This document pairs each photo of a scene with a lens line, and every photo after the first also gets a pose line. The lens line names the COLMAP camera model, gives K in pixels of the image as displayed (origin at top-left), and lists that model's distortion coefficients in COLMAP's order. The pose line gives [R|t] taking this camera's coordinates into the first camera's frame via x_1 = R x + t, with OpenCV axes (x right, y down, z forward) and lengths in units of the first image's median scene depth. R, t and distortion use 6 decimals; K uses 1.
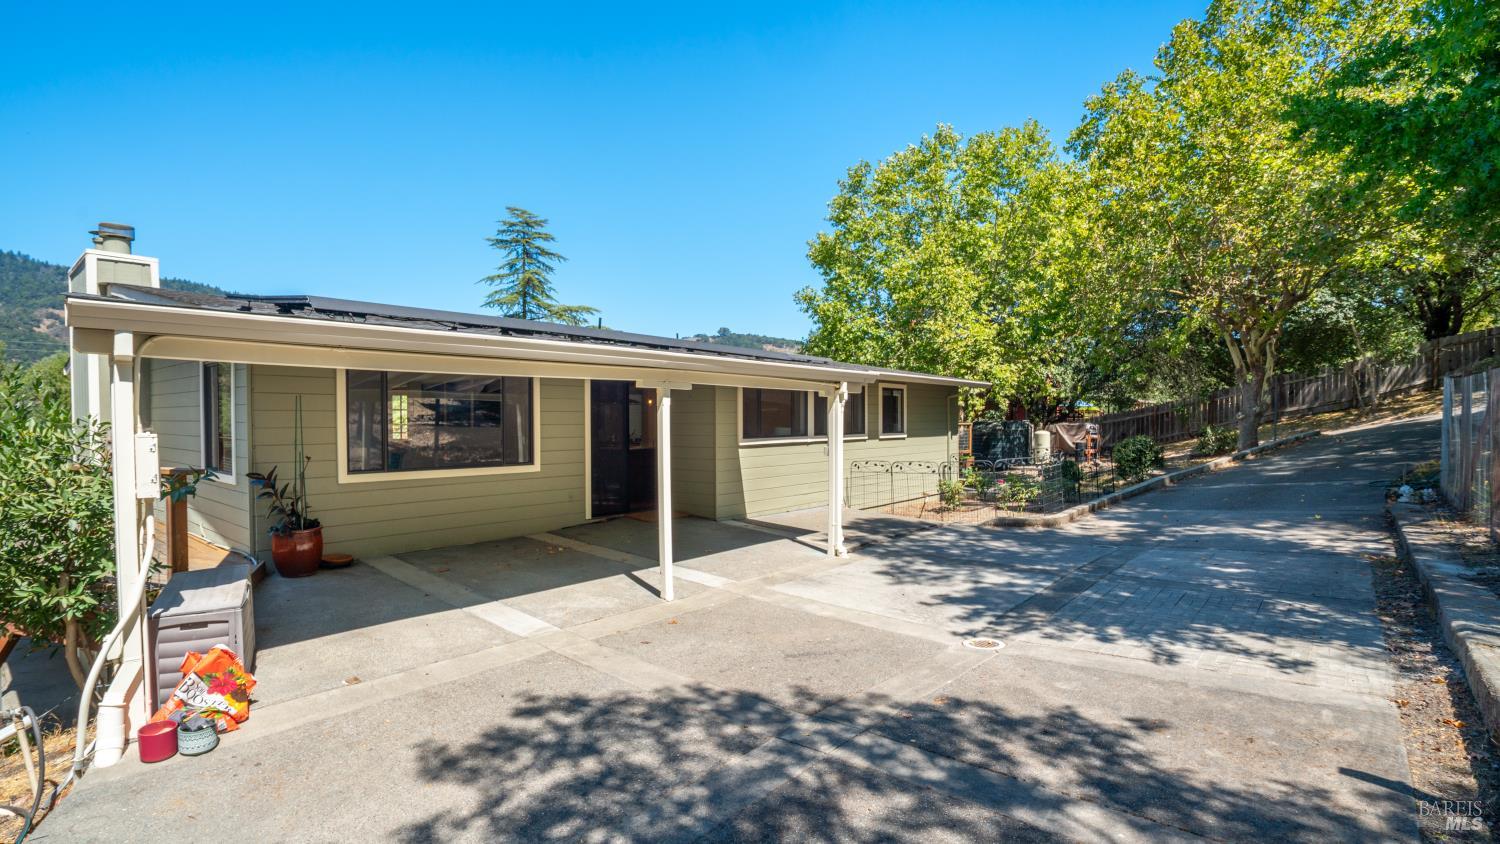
lens RADIAL K [[678.4, 0, 712.9], [0, 678.4, 416.1], [0, 0, 1]] dist [-0.024556, 0.000750]
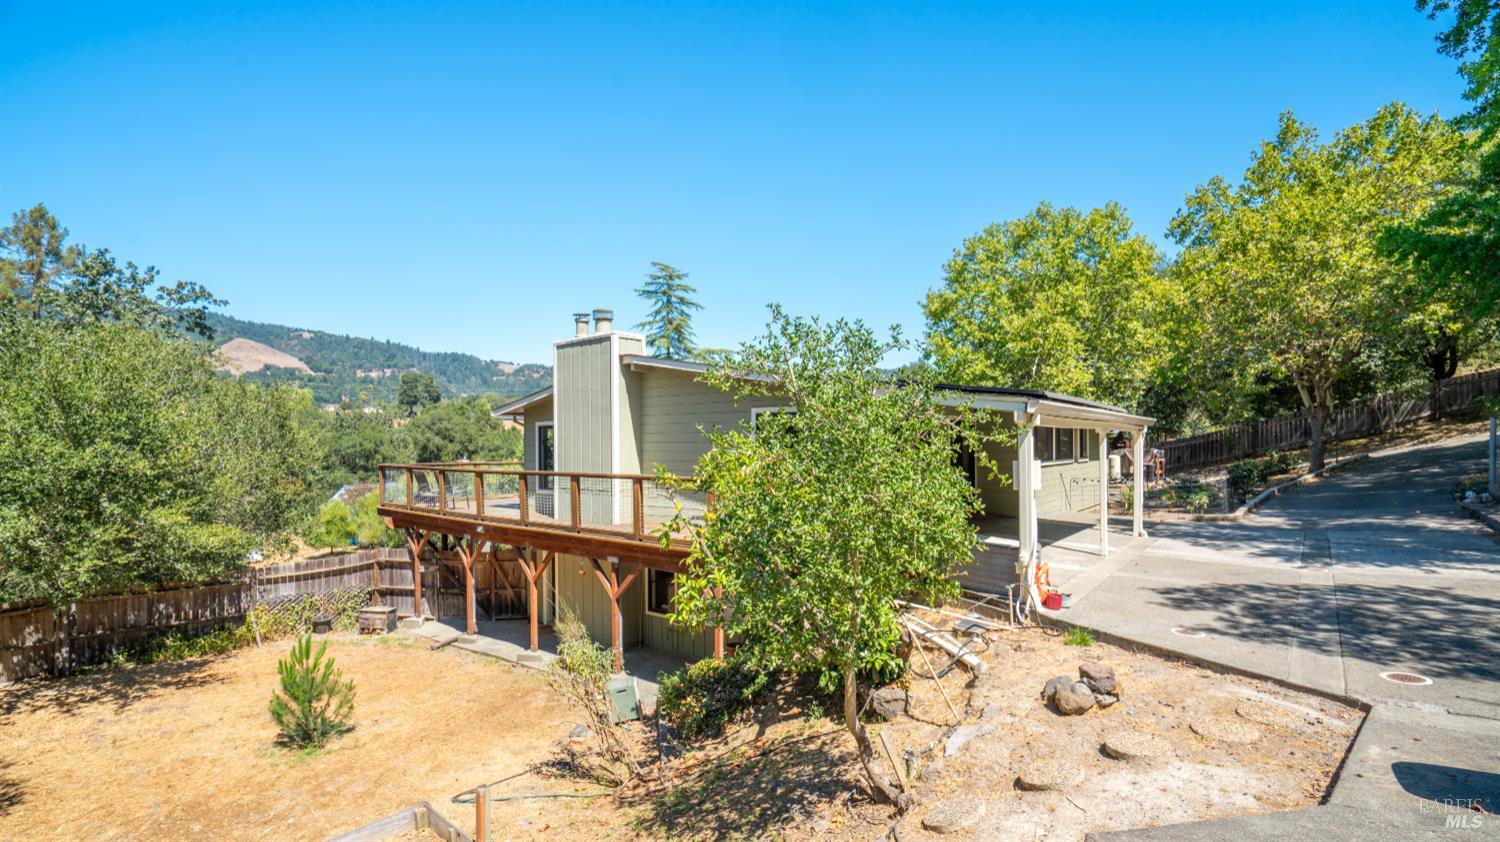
lens RADIAL K [[677.0, 0, 727.1], [0, 677.0, 421.2], [0, 0, 1]] dist [-0.001328, -0.000144]
pose [[0.997903, -0.002295, 0.064691, -0.341256], [0.004307, 0.999511, -0.030984, -0.005366], [-0.064589, 0.031198, 0.997424, -0.193793]]
